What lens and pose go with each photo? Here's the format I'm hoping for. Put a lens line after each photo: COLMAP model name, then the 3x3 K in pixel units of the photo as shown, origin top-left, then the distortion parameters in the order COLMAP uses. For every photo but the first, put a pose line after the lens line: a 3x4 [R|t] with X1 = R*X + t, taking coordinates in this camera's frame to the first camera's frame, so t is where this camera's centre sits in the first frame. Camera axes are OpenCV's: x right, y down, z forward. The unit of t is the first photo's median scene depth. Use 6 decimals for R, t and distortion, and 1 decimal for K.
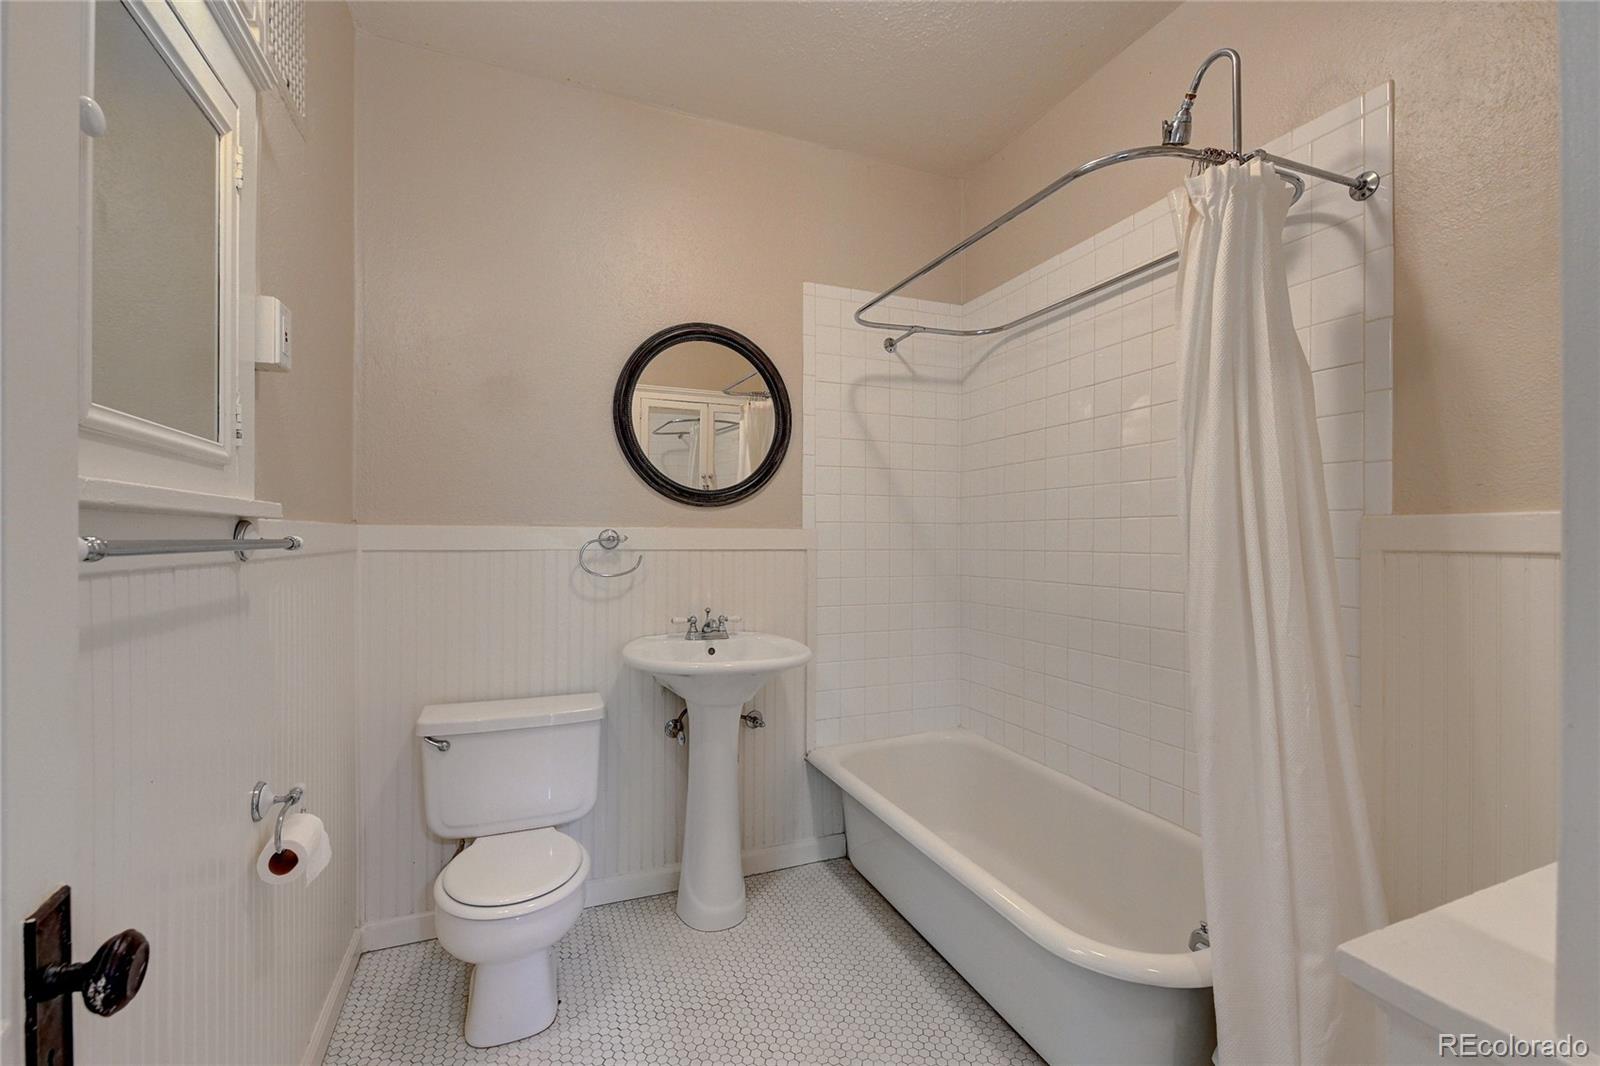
lens RADIAL K [[682.5, 0, 799.1], [0, 682.5, 530.1], [0, 0, 1]] dist [0.013546, -0.007228]
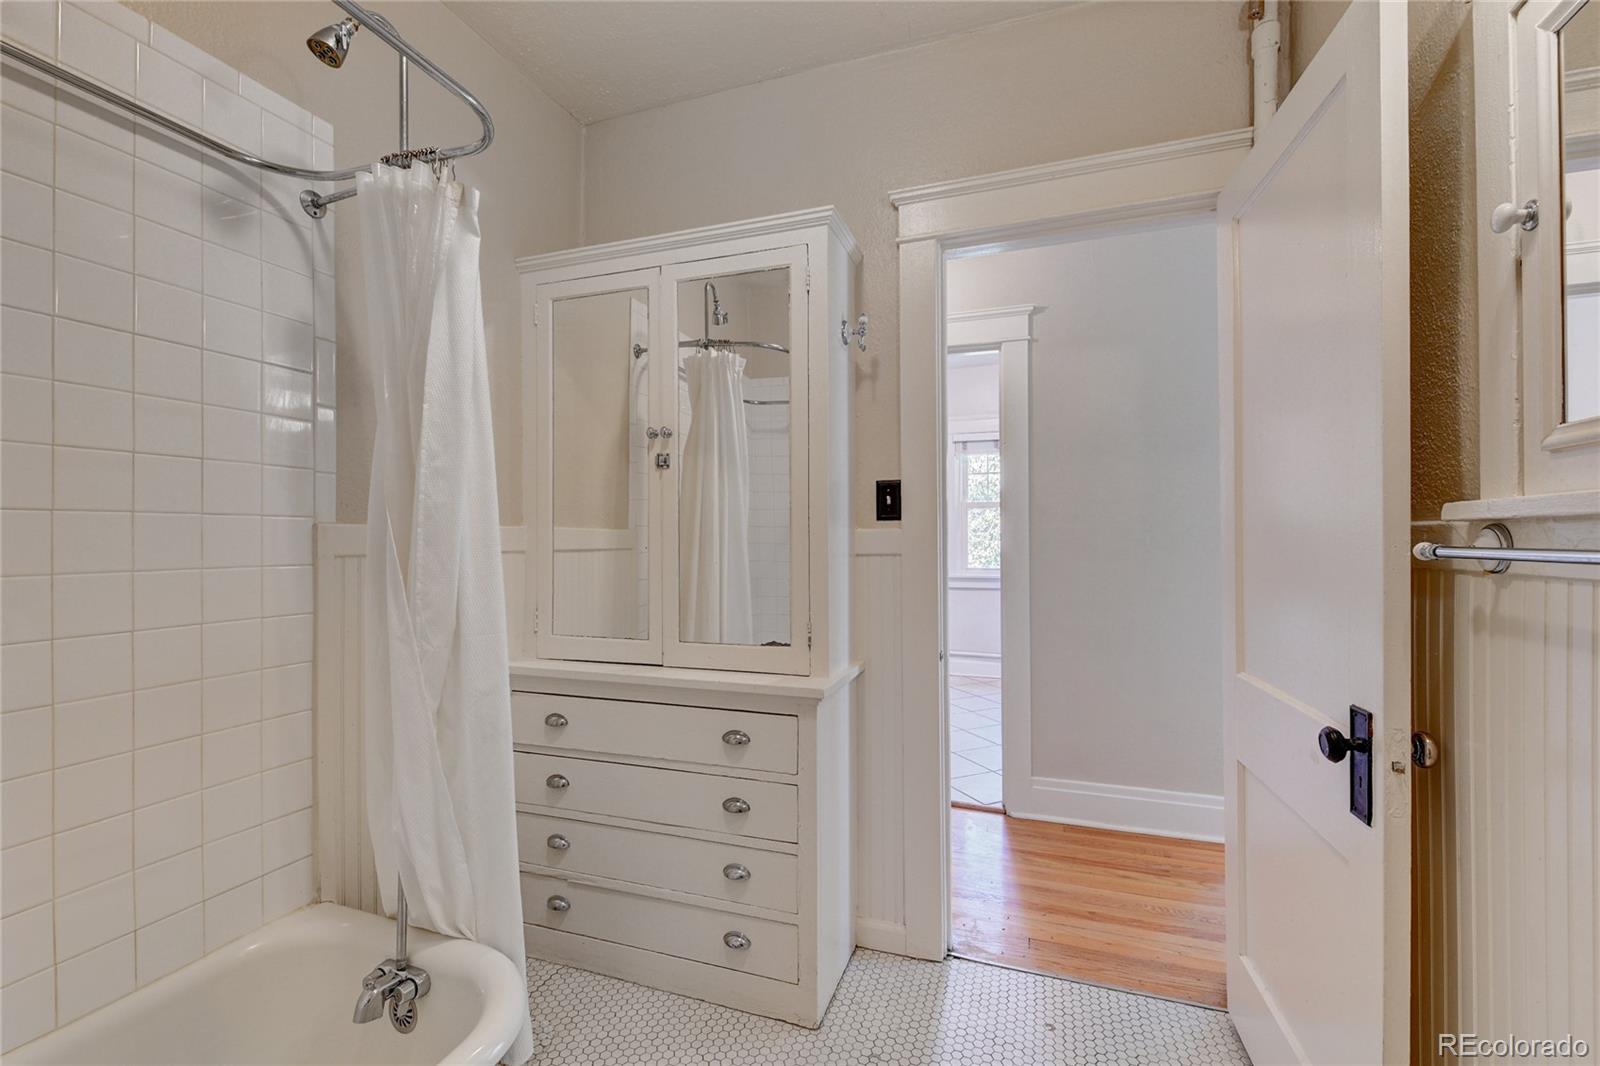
lens RADIAL K [[682.5, 0, 802.6], [0, 682.5, 533.0], [0, 0, 1]] dist [0.013546, -0.007228]
pose [[-0.743464, 0.006845, 0.668741, -0.412602], [0.004411, 0.999976, -0.005332, 0.000229], [-0.668762, -0.001015, -0.743476, 1.291471]]
